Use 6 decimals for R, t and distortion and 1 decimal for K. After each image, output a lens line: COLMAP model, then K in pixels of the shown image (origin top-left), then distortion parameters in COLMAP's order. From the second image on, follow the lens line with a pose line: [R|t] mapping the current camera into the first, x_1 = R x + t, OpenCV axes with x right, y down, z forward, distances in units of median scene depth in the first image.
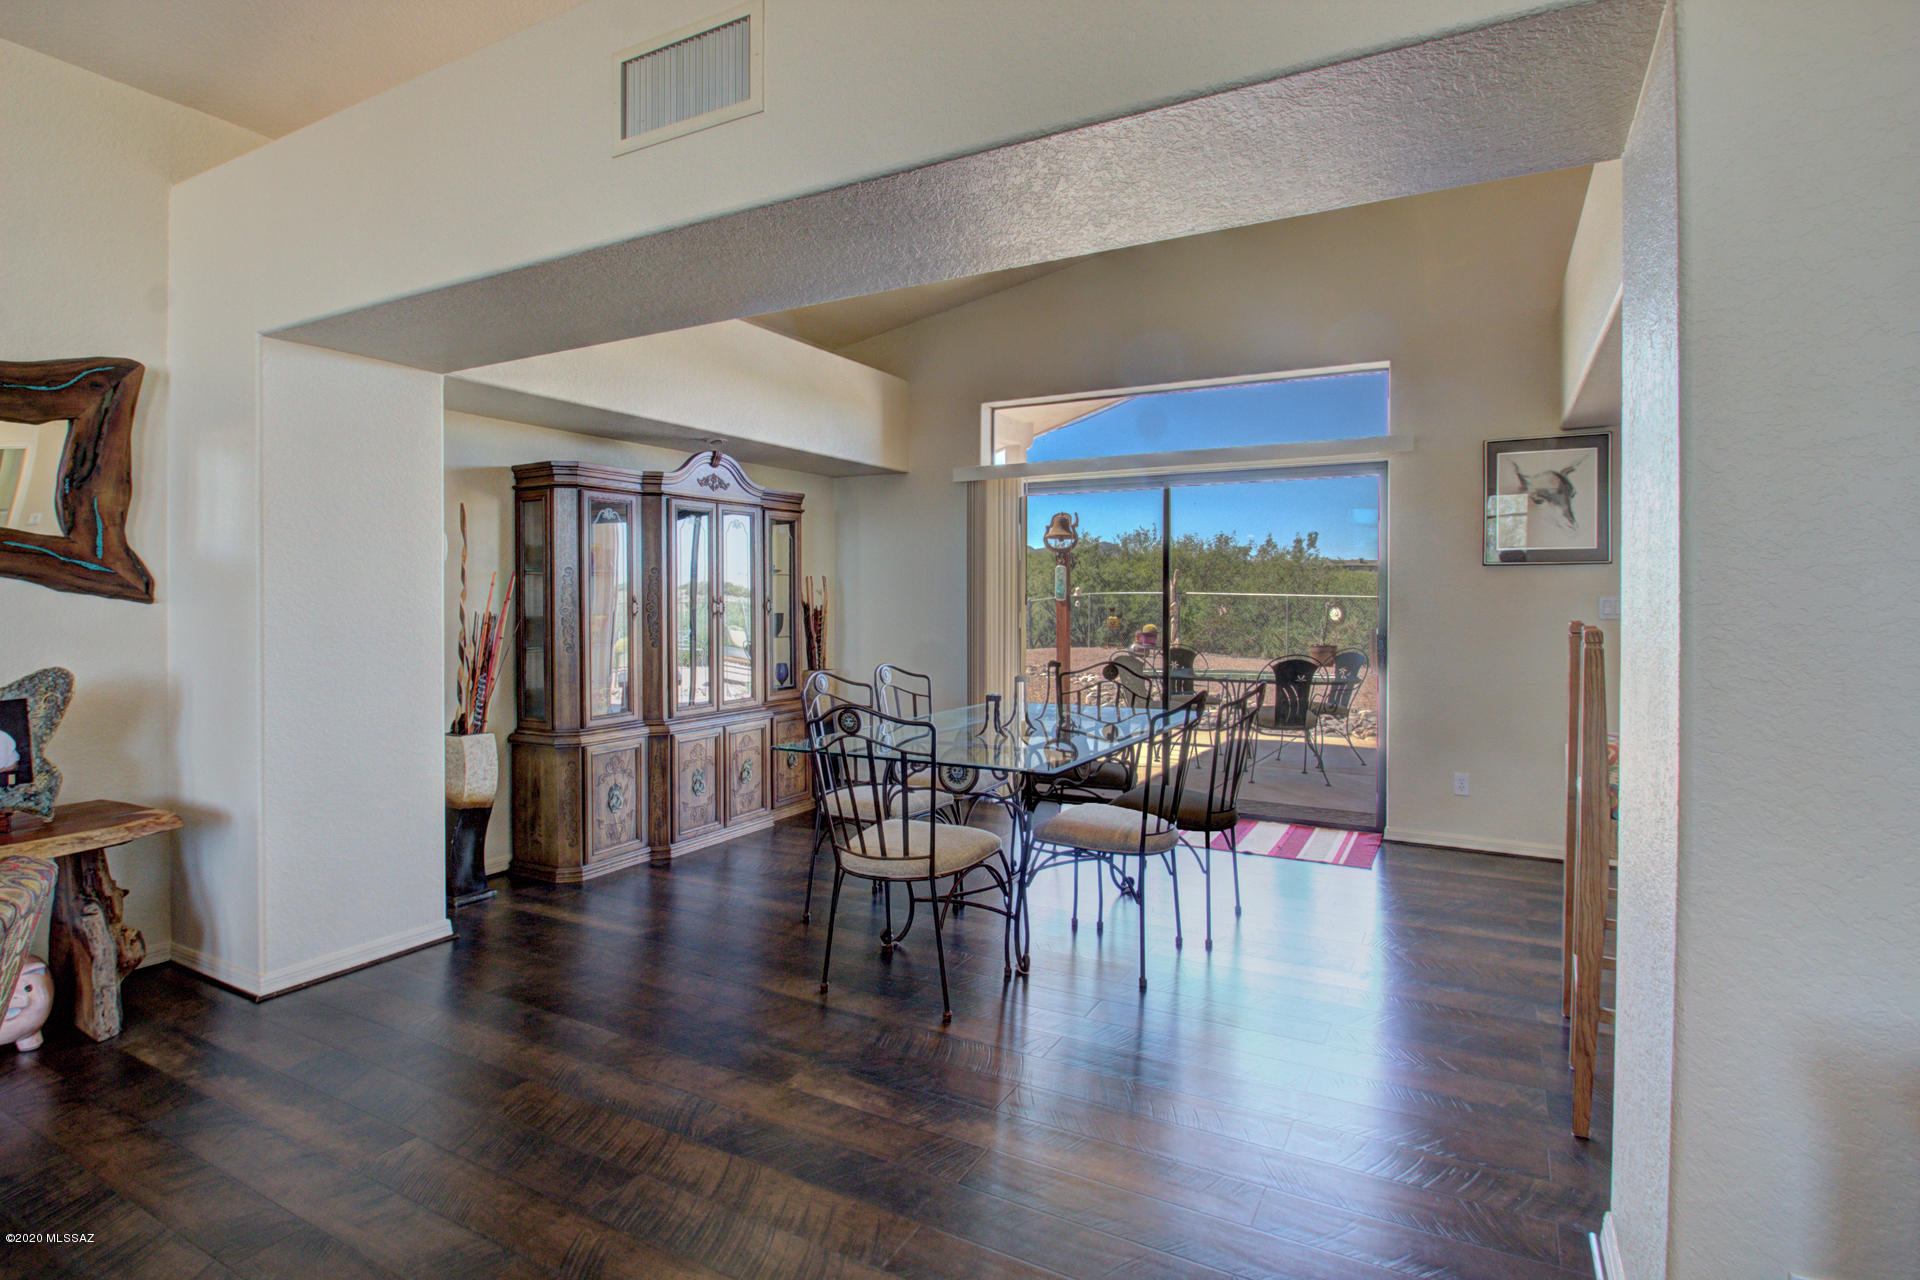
lens RADIAL K [[950.5, 0, 913.8], [0, 950.5, 606.1], [0, 0, 1]] dist [-0.031548, 0.000173]
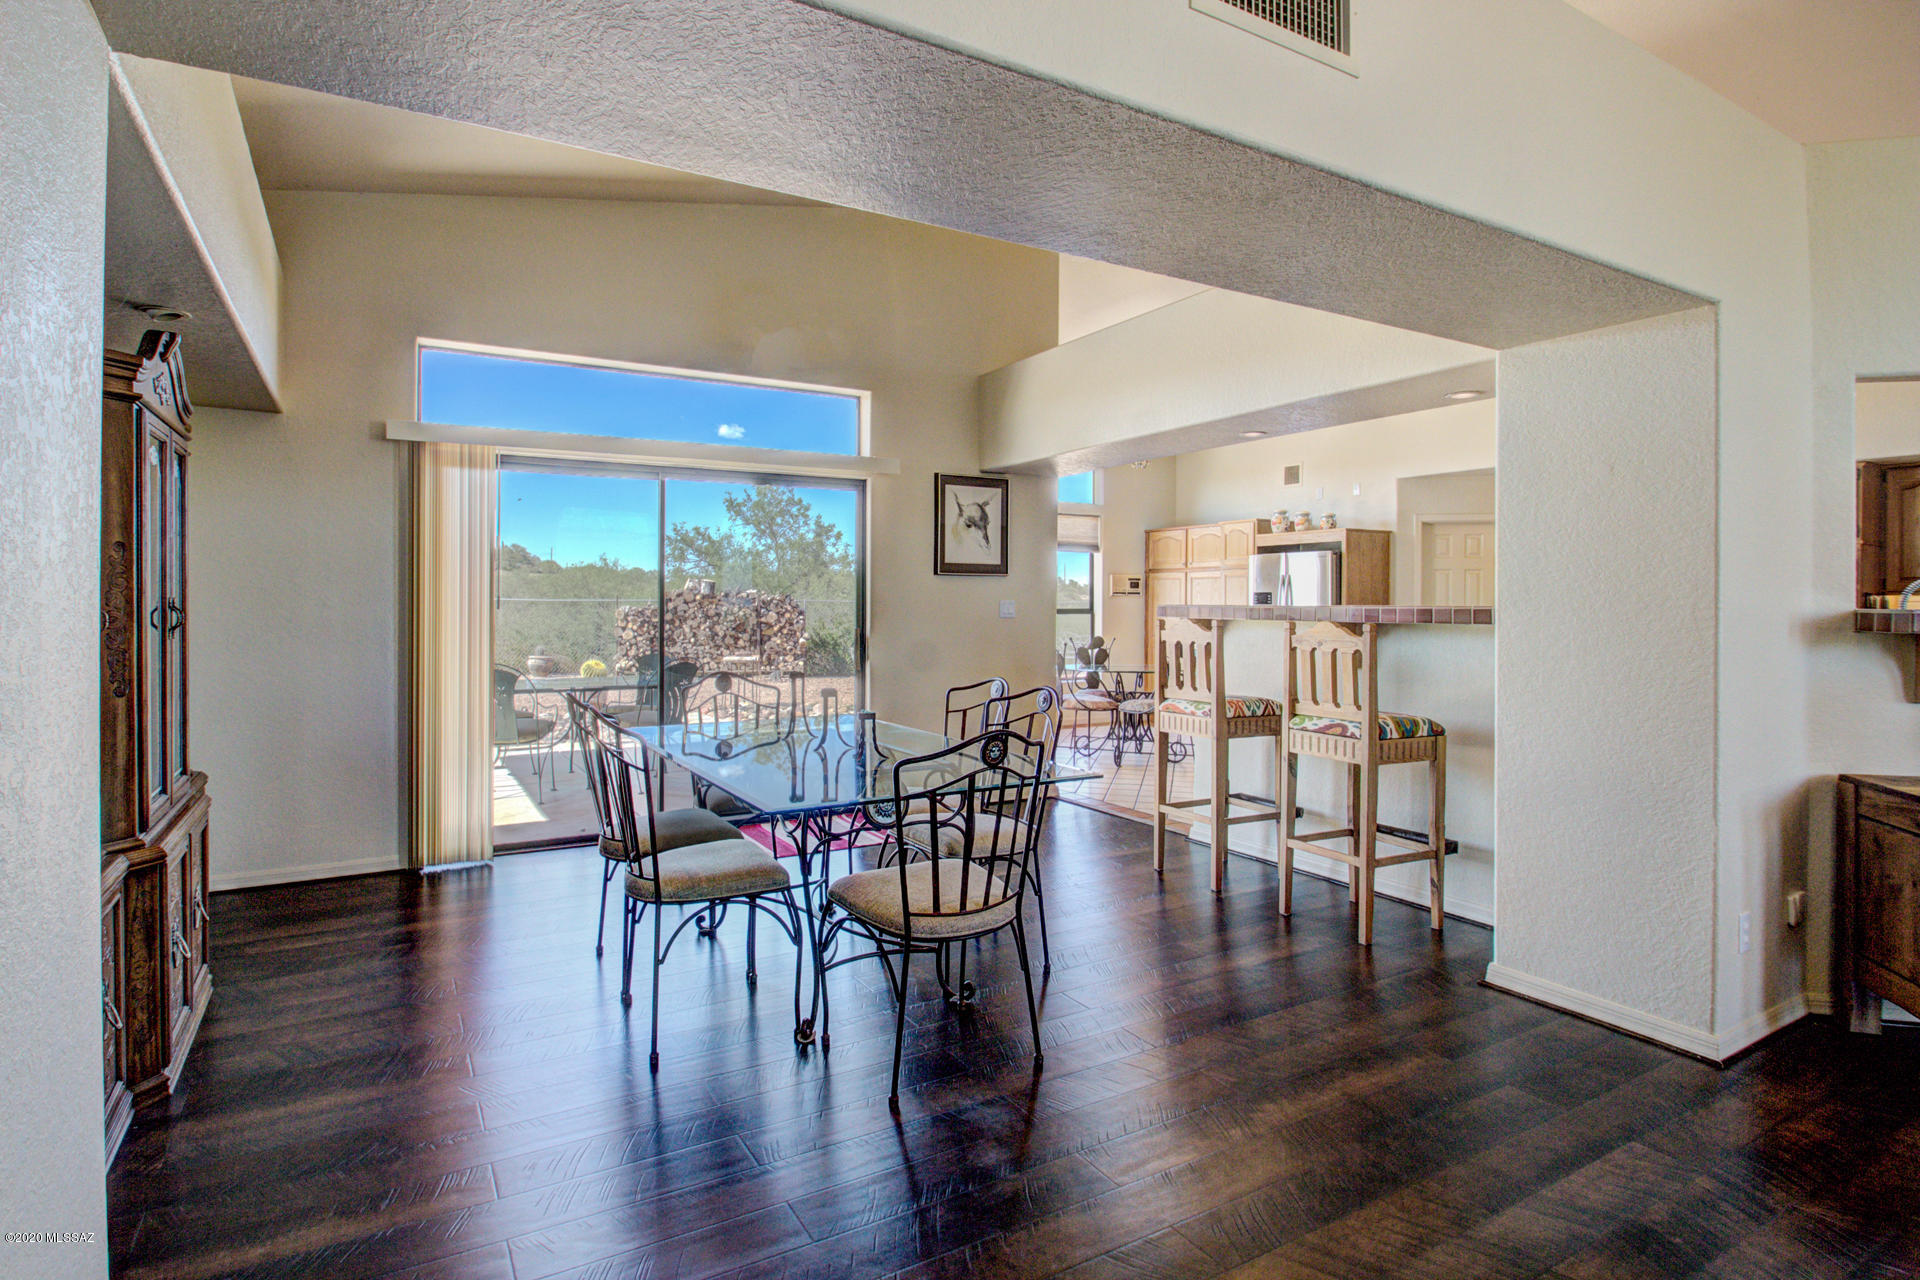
lens RADIAL K [[978.0, 0, 934.6], [0, 978.0, 615.8], [0, 0, 1]] dist [-0.016037, 0.000681]
pose [[0.515983, -0.010903, 0.856529, -0.493521], [0.007508, 0.999938, 0.008205, -0.001857], [-0.856566, 0.002197, 0.516033, 0.361538]]
